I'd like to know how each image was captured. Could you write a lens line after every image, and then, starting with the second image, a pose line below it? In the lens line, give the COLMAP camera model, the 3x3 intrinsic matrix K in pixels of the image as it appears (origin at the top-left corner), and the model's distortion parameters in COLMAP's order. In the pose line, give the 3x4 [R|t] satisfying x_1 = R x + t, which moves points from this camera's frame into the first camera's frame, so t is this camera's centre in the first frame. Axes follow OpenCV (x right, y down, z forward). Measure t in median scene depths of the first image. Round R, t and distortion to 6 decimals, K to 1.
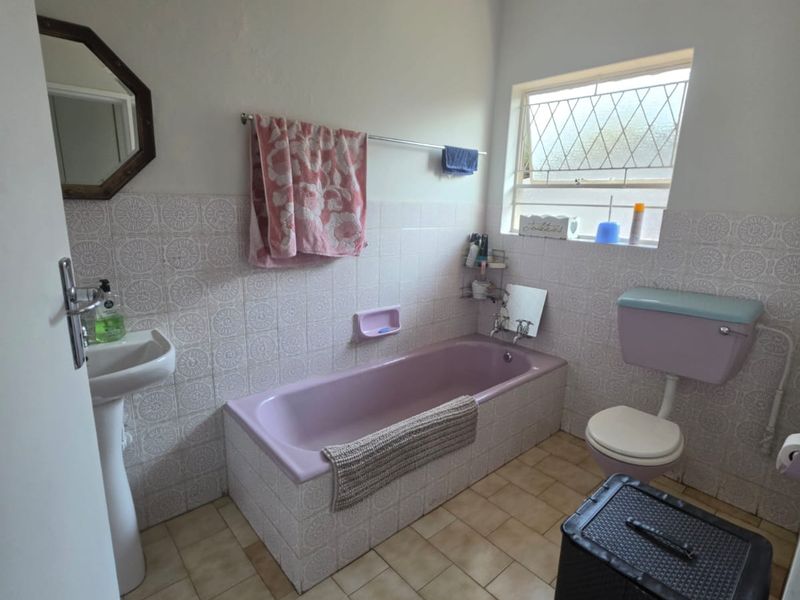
lens RADIAL K [[427.0, 0, 400.0], [0, 427.0, 300.0], [0, 0, 1]] dist [-0.000763, -0.000420]
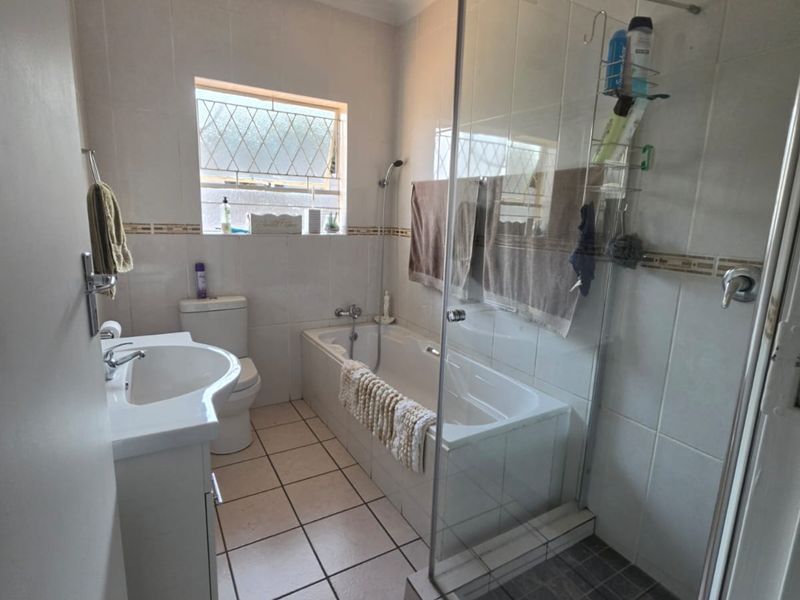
lens RADIAL K [[427.0, 0, 400.0], [0, 427.0, 300.0], [0, 0, 1]] dist [-0.000763, -0.000420]
pose [[0.189799, -0.217251, 0.957486, -0.612964], [0.180159, 0.966360, 0.183552, -0.109802], [-0.965152, 0.137662, 0.222554, 0.404439]]
